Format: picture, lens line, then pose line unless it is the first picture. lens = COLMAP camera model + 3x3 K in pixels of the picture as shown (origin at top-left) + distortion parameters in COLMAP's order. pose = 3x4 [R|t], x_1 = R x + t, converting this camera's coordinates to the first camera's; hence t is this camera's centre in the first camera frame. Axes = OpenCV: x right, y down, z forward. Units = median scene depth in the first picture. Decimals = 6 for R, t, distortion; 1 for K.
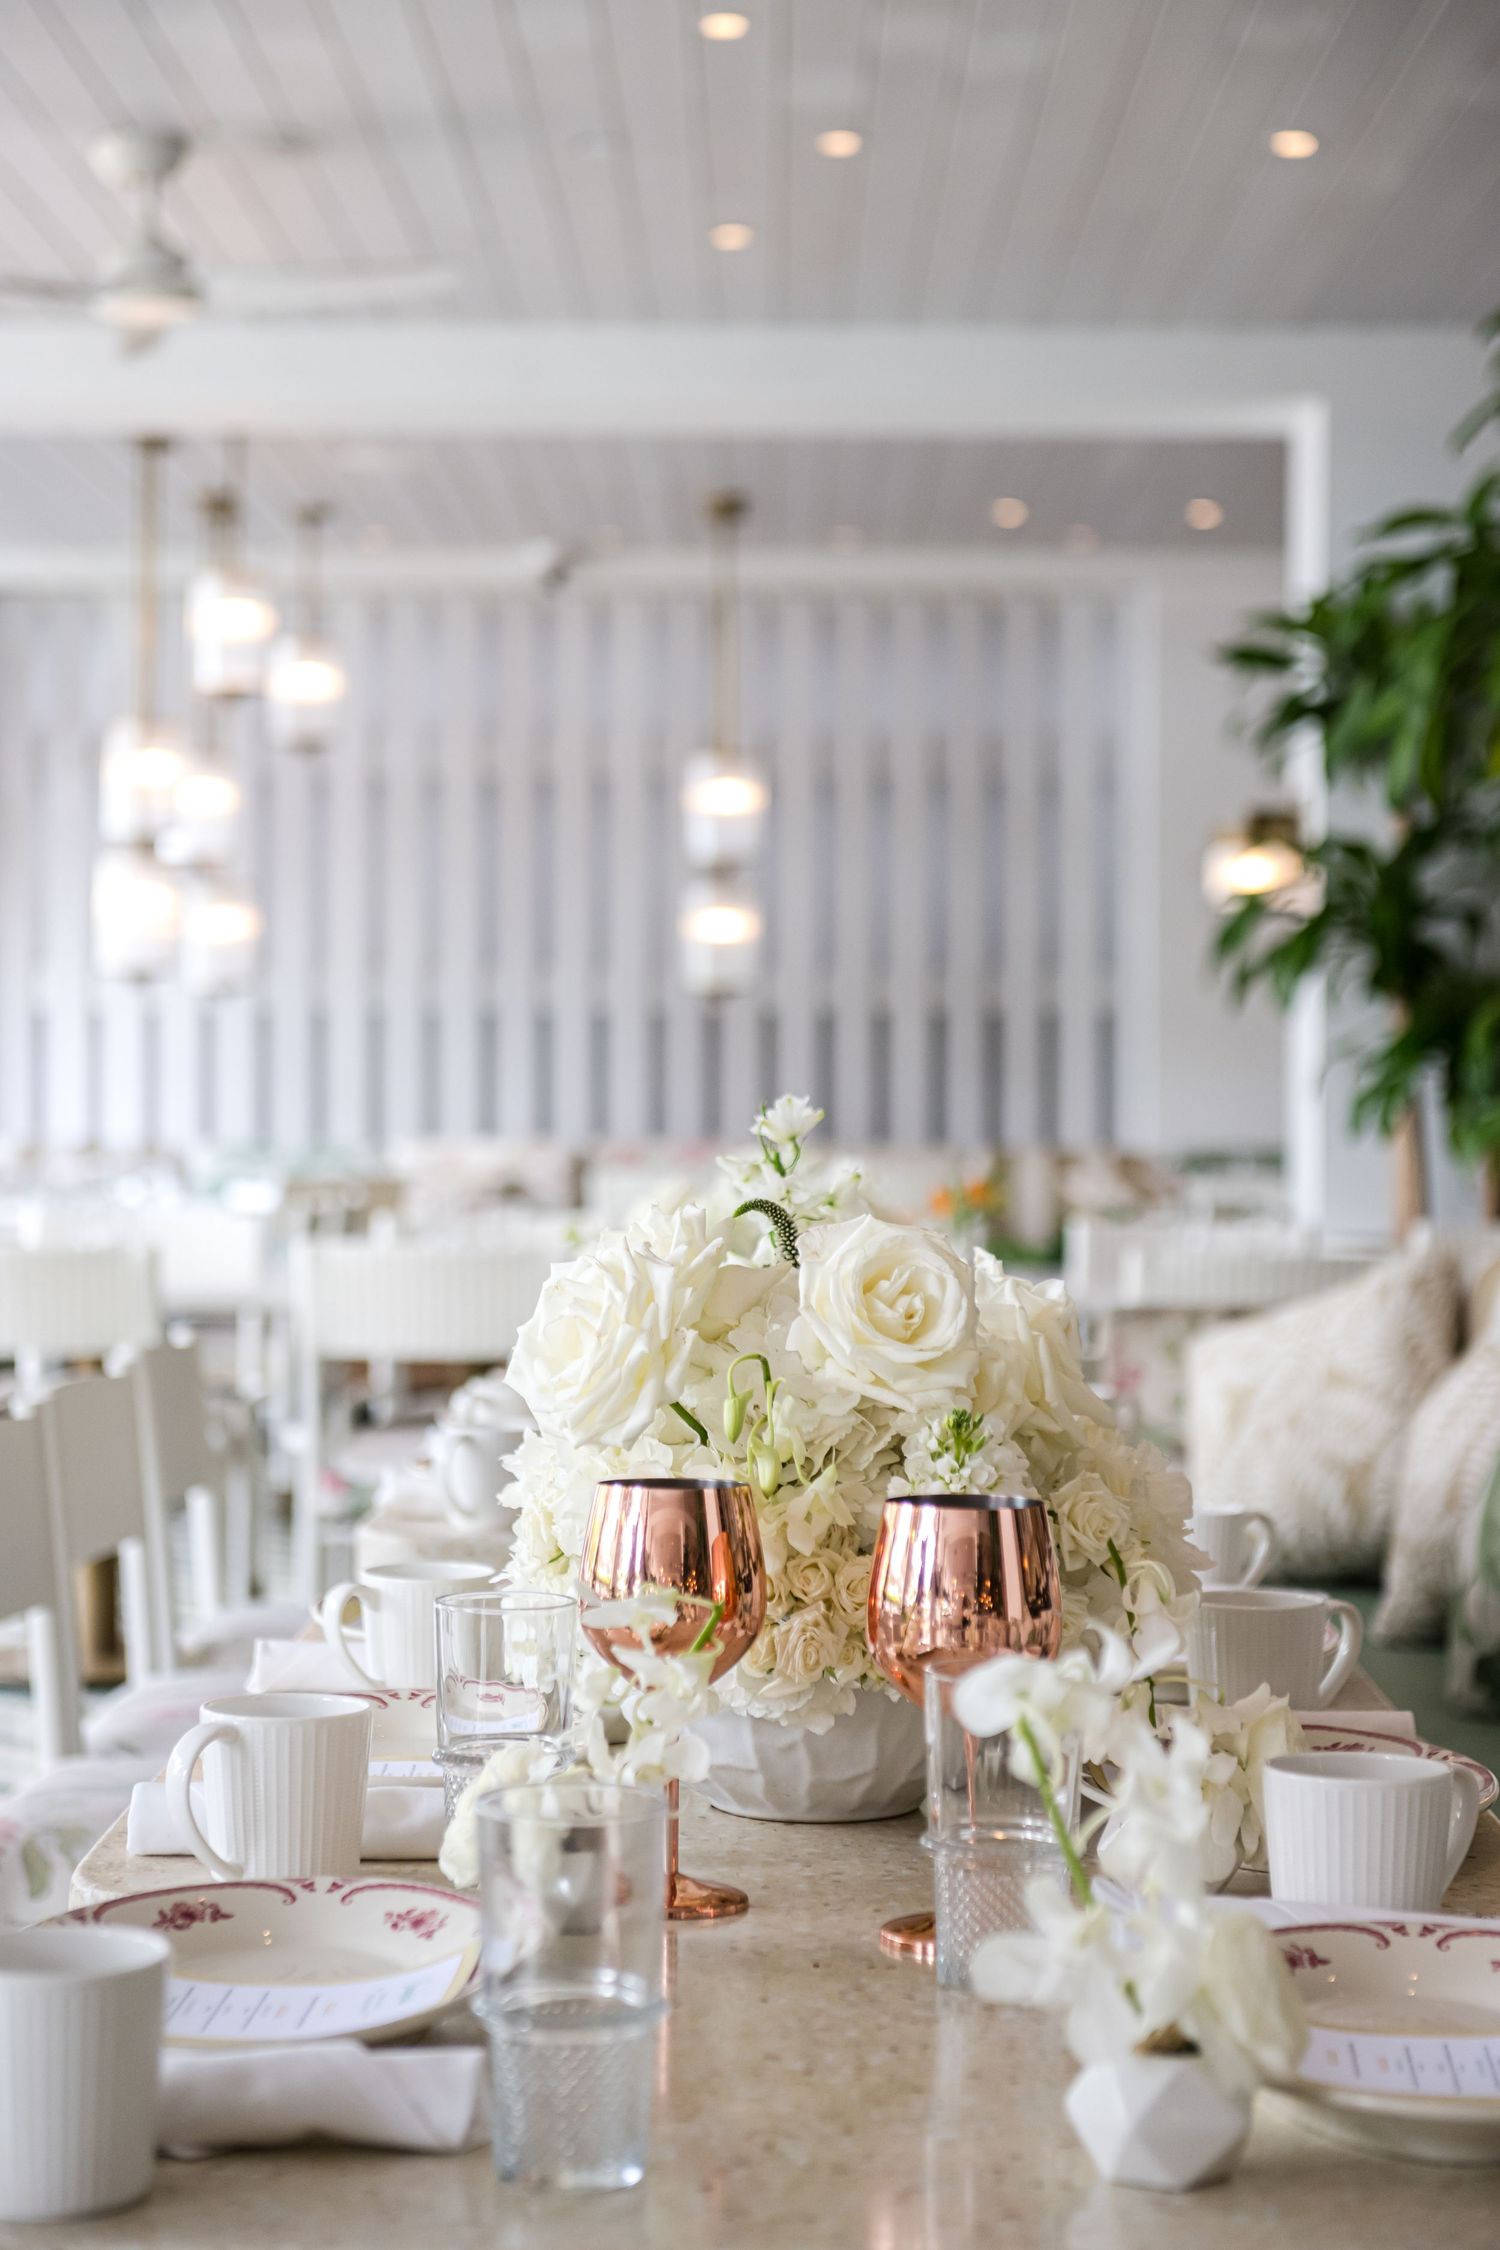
lens RADIAL K [[4384.8, 0, 750.0], [0, 4384.8, 1125.0], [0, 0, 1]] dist [0.004984, 0.236393]
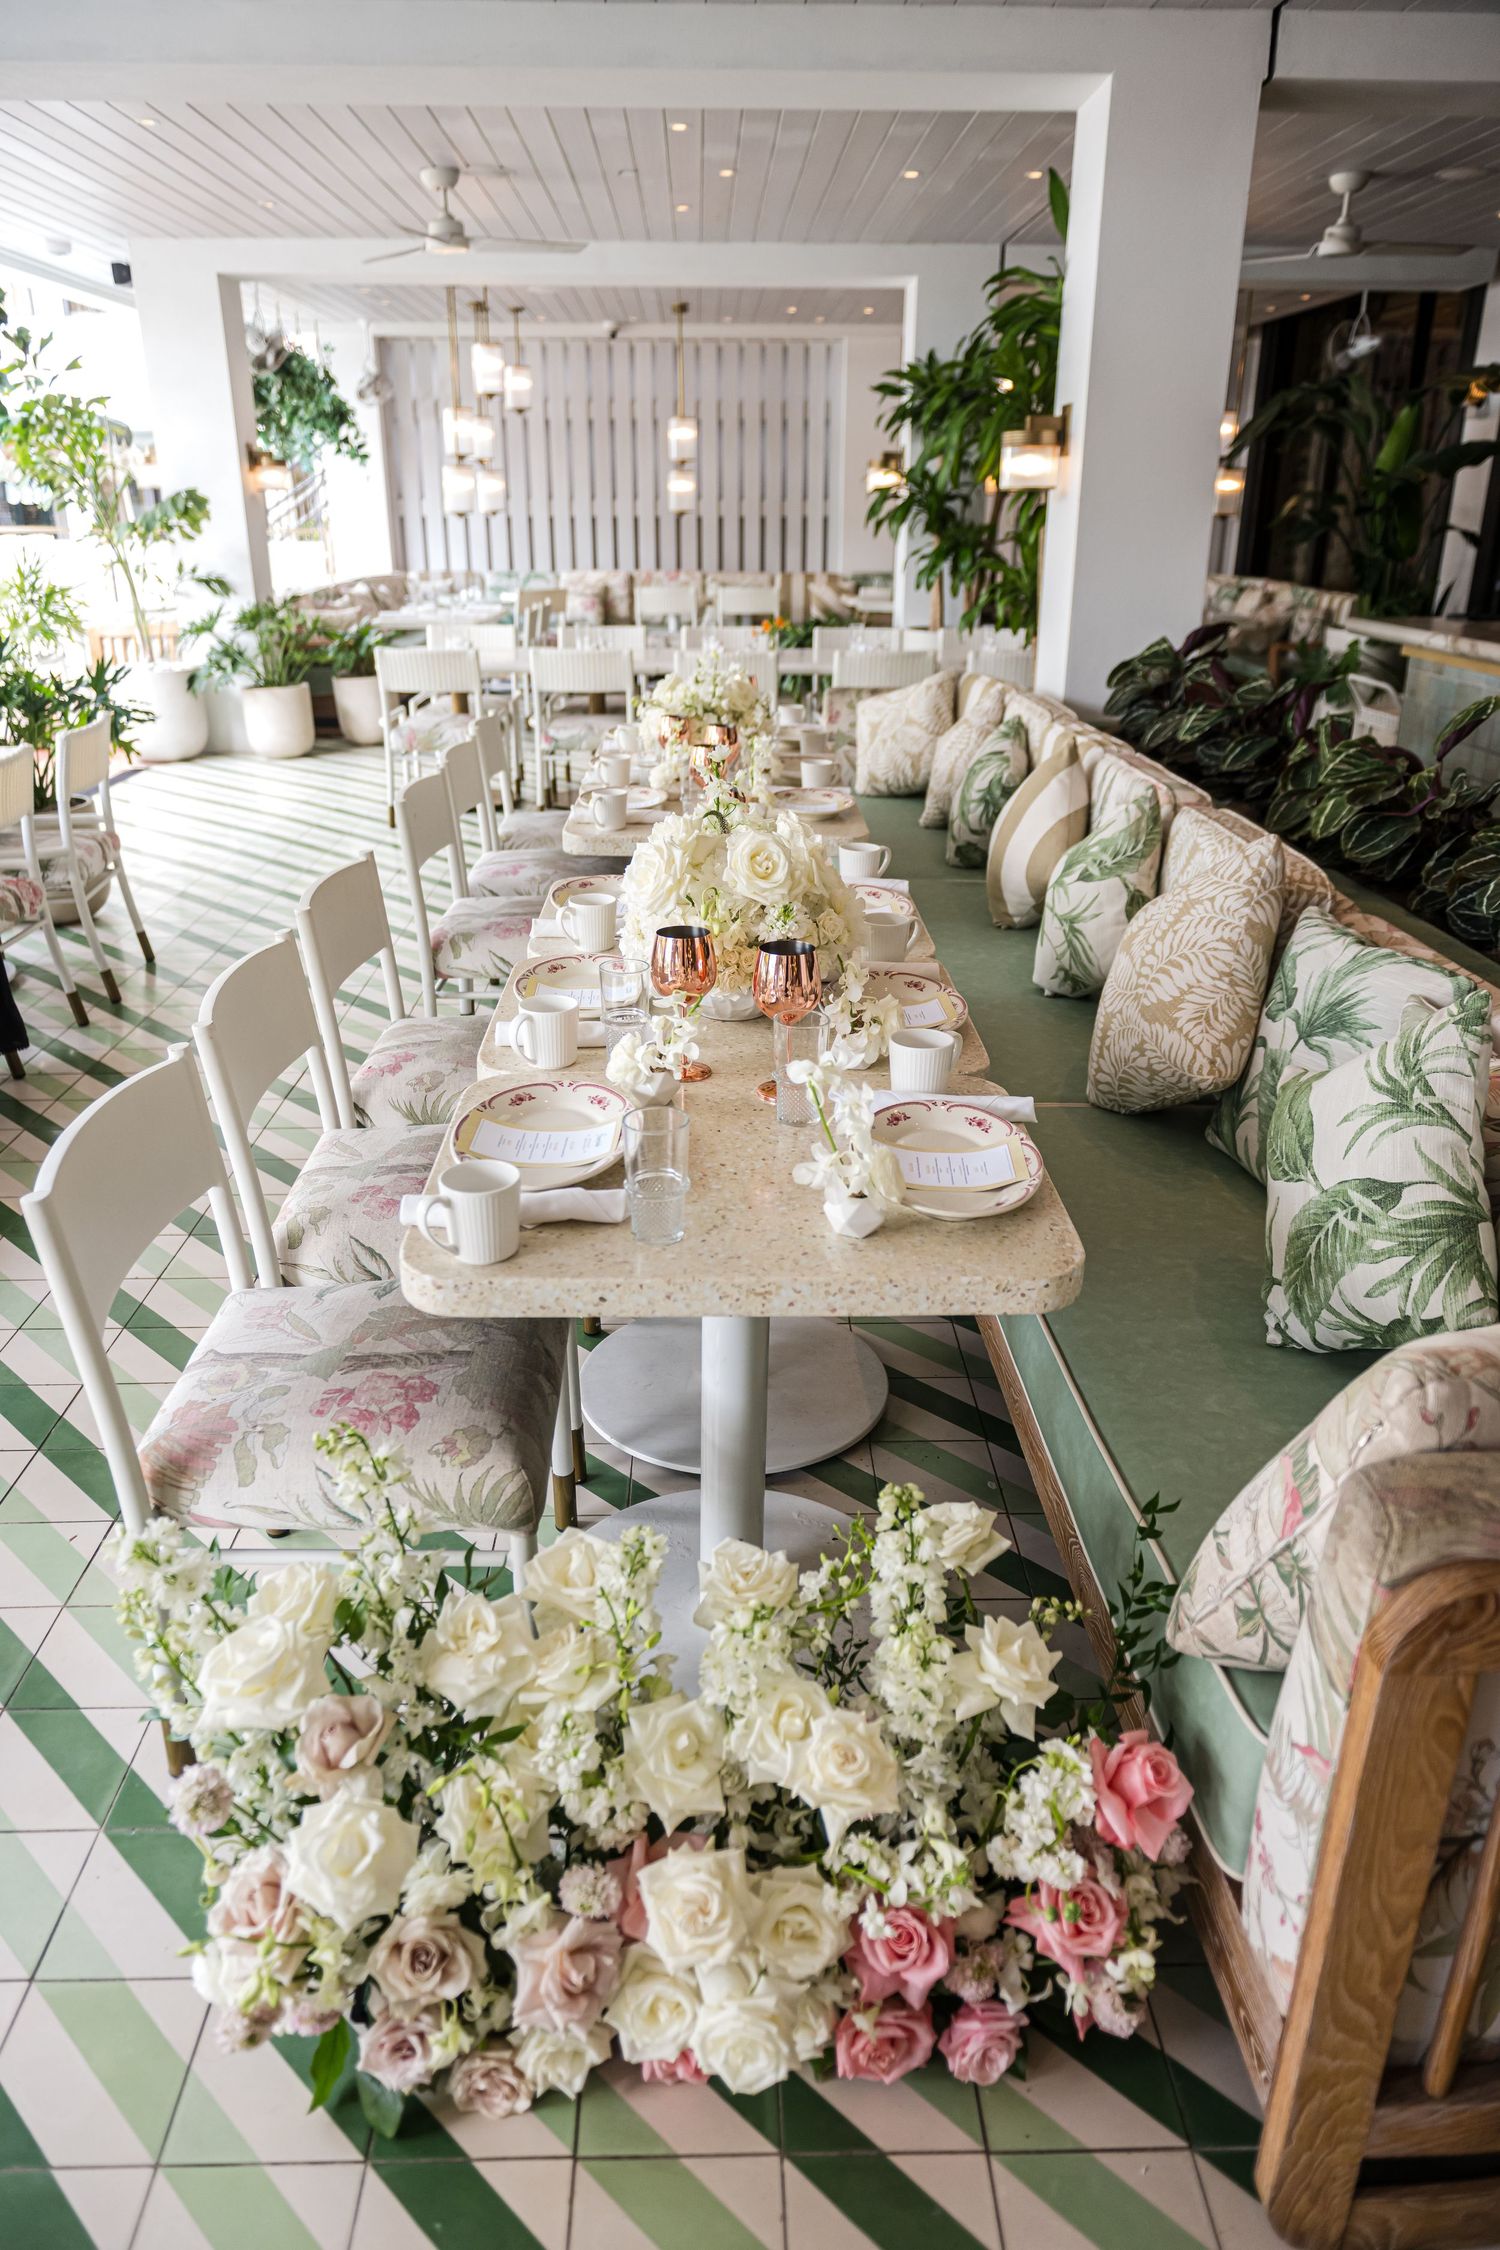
lens RADIAL K [[1518.7, 0, 750.0], [0, 1518.7, 1125.0], [0, 0, 1]] dist [-0.004996, -0.000320]
pose [[0.999315, -0.014358, 0.034113, -0.002521], [0.000395, 0.925770, 0.378088, -0.044216], [-0.037010, -0.377816, 0.925141, 0.012640]]
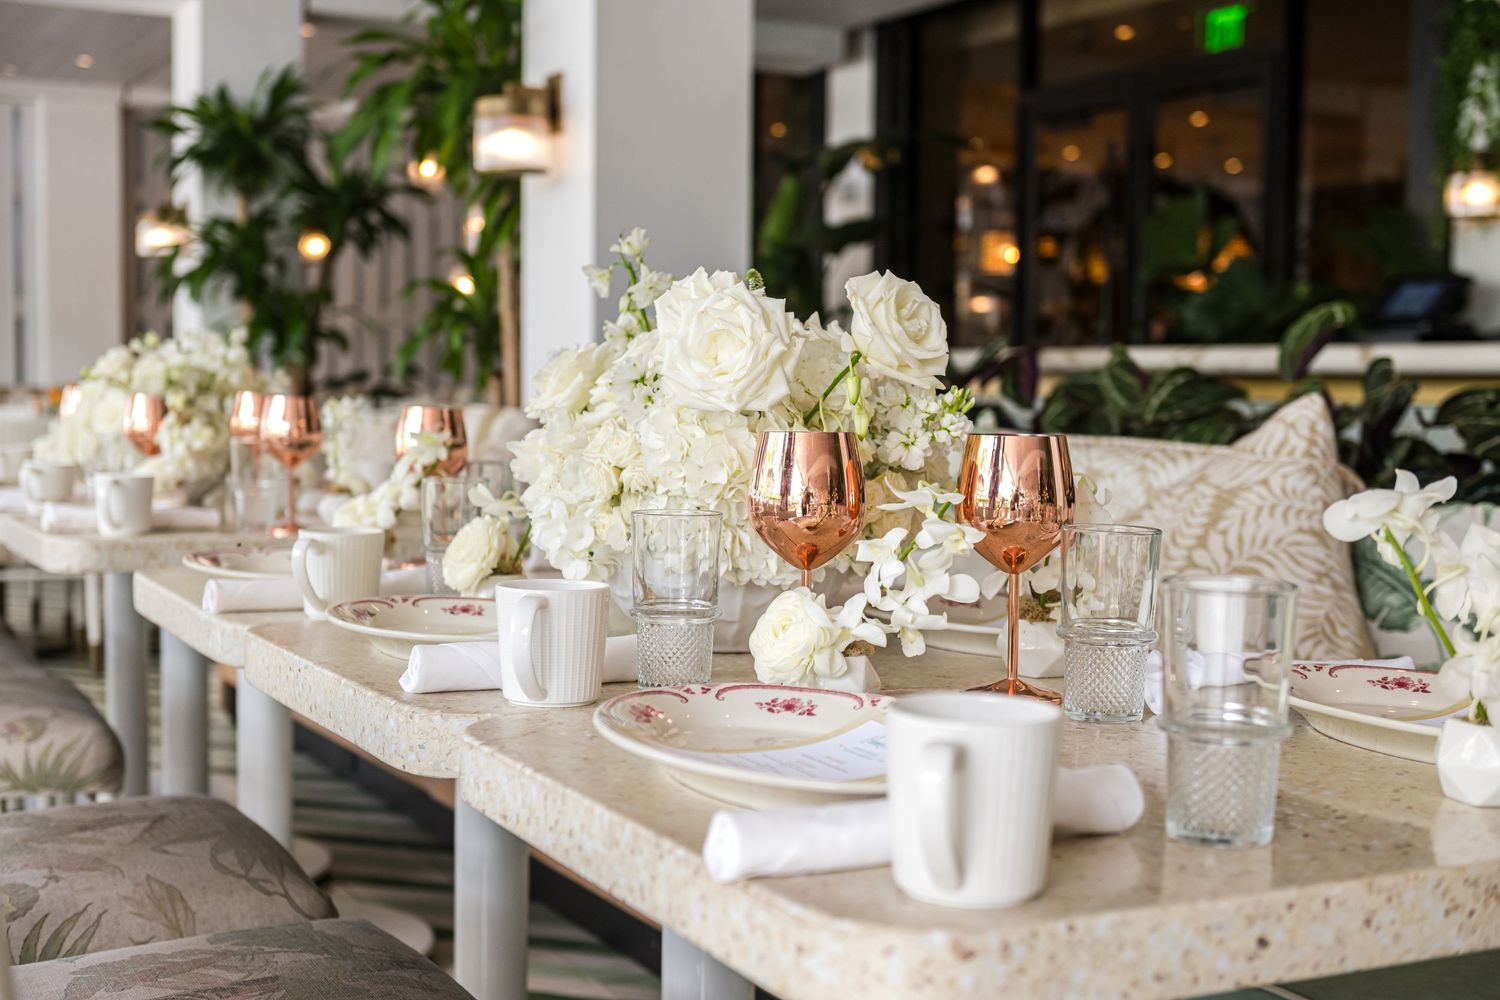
lens RADIAL K [[2023.0, 0, 750.0], [0, 2023.0, 500.0], [0, 0, 1]] dist [-0.030028, -0.064148]
pose [[0.871834, -0.012853, 0.489632, -0.099469], [-0.009076, 0.999060, 0.042385, 0.018984], [-0.489717, -0.041396, 0.870898, 0.094260]]
